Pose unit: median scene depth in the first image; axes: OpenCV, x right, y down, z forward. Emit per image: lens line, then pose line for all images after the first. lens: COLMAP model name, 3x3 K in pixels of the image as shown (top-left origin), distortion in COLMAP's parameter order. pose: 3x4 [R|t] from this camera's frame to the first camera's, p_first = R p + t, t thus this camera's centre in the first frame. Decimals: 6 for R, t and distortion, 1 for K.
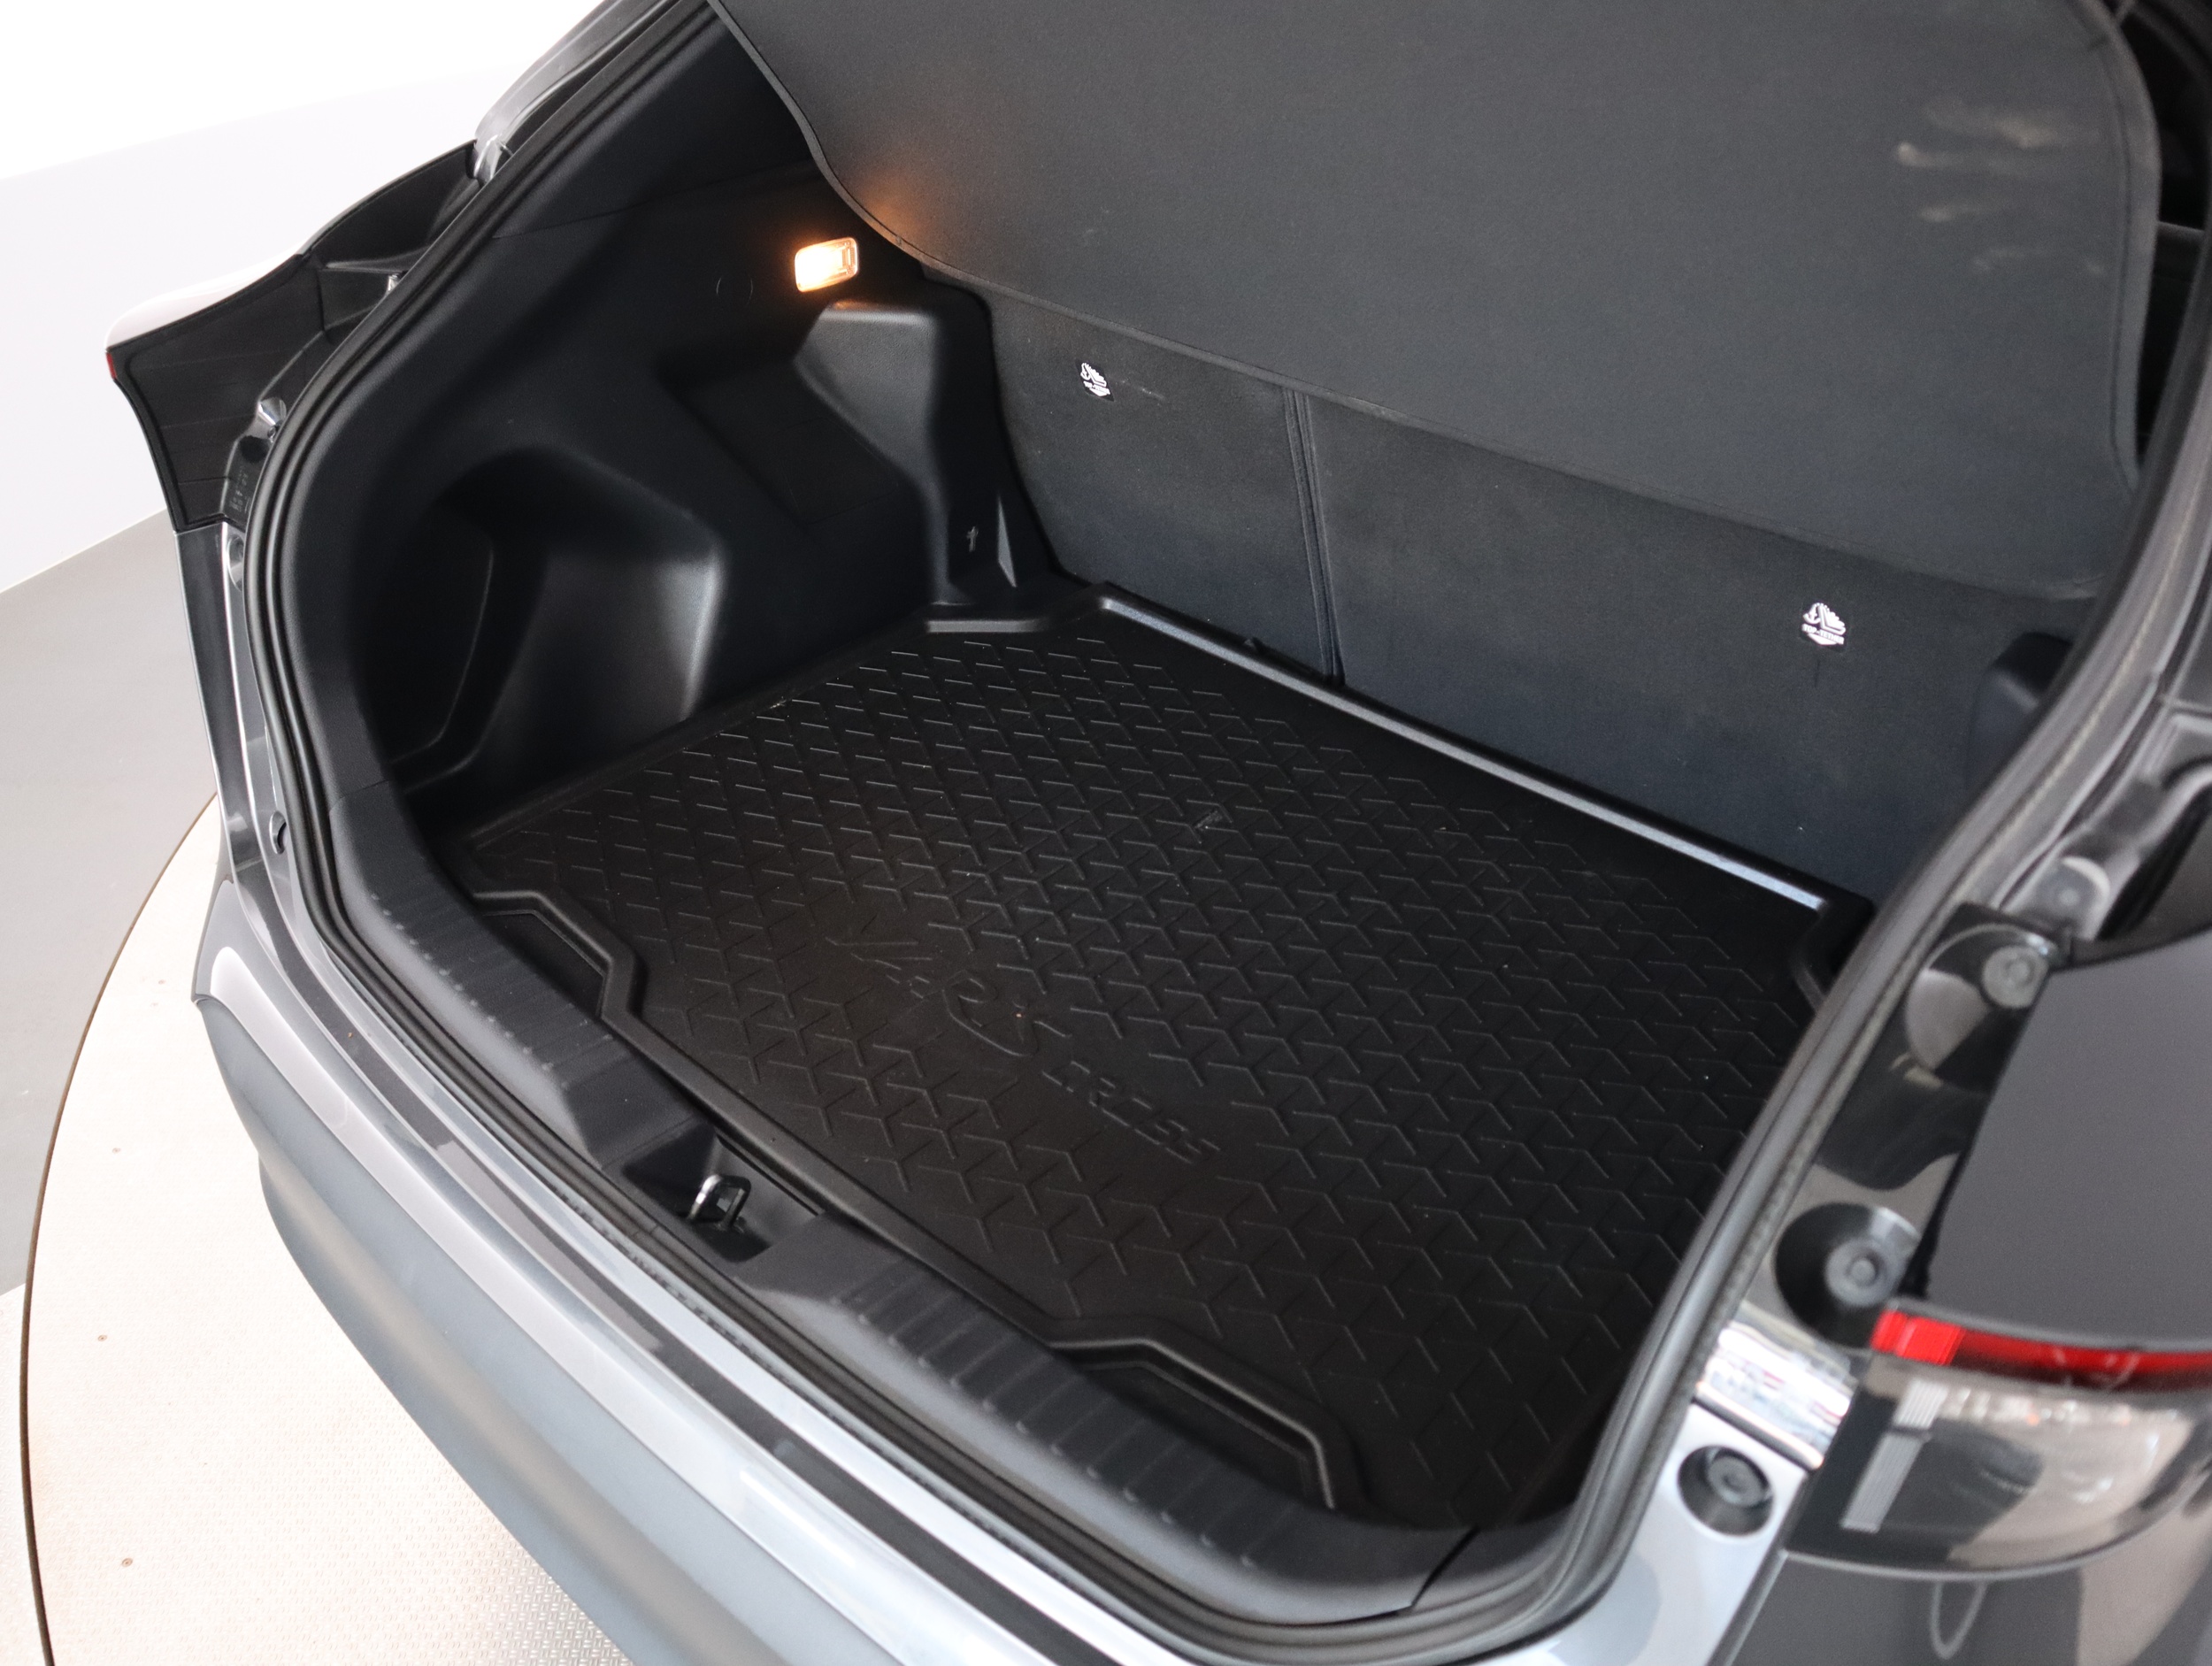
lens RADIAL K [[1742.2, 0, 1106.0], [0, 1742.2, 833.0], [0, 0, 1]] dist [-0.122097, 0.102824]
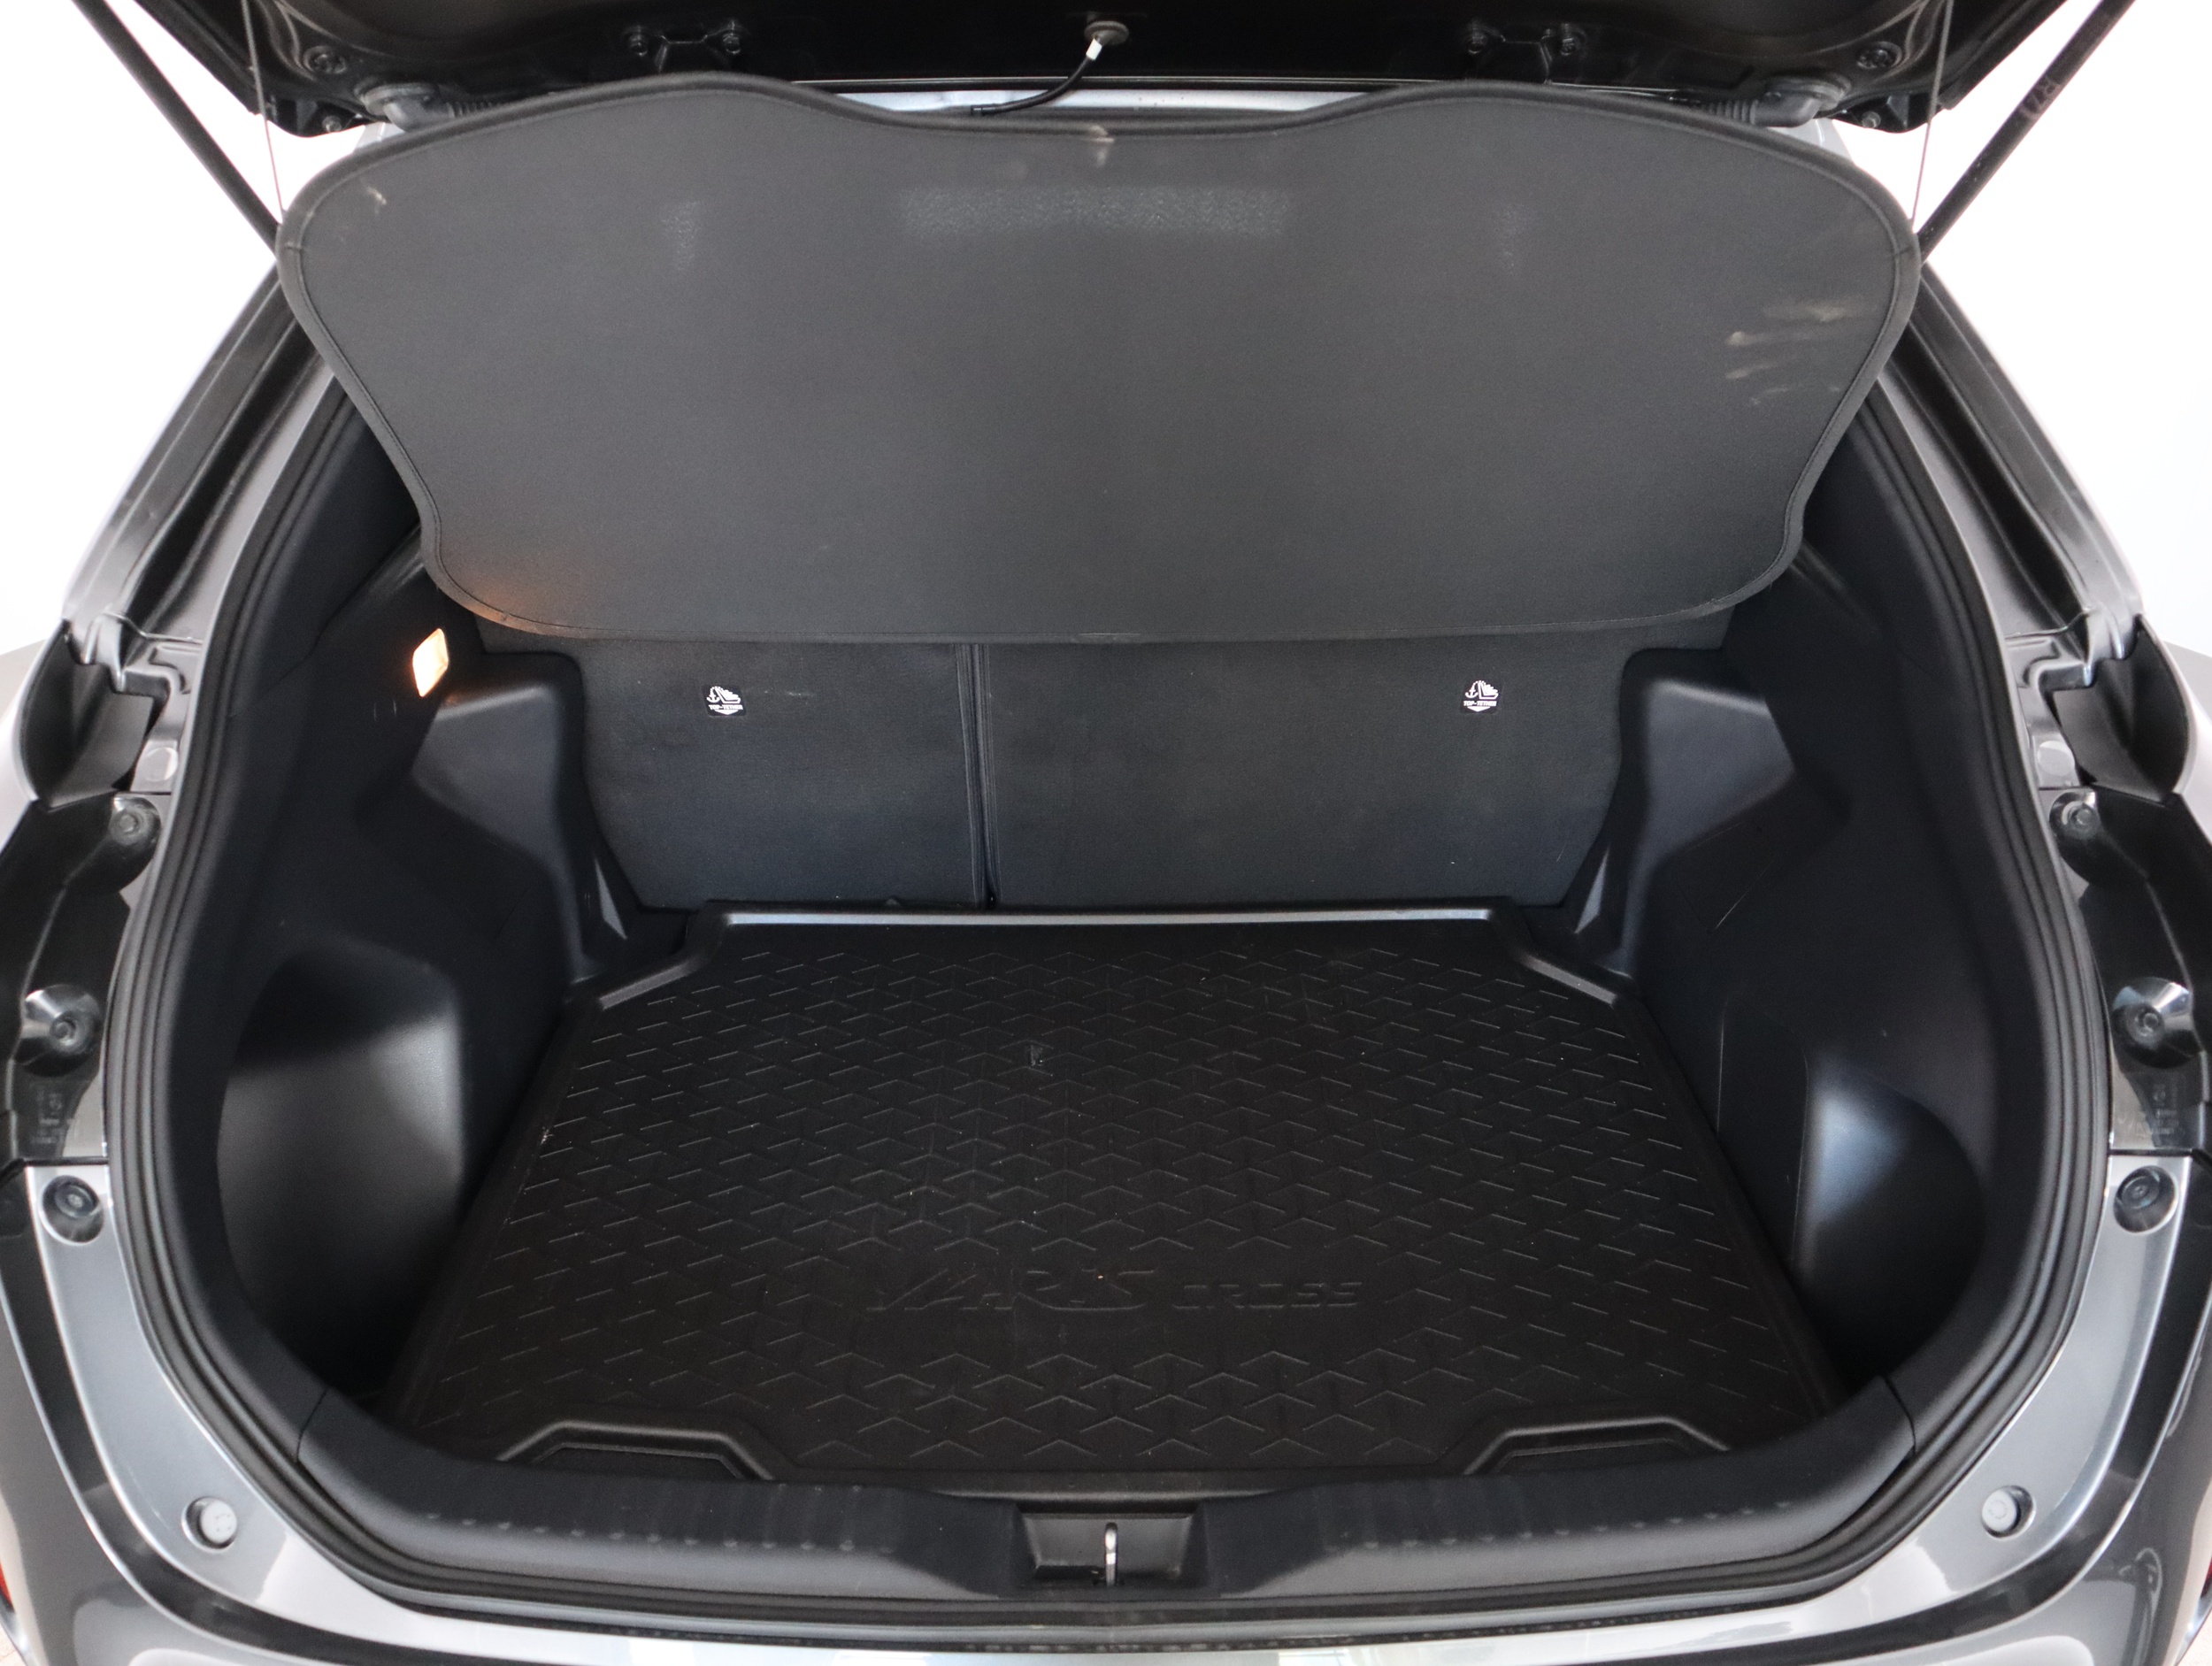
lens RADIAL K [[1742.2, 0, 1106.0], [0, 1742.2, 833.0], [0, 0, 1]] dist [-0.122097, 0.102824]
pose [[0.750505, -0.321428, 0.577431, -0.510550], [0.391465, 0.920187, 0.003425, -0.127366], [-0.532445, 0.223473, 0.816433, 0.104712]]
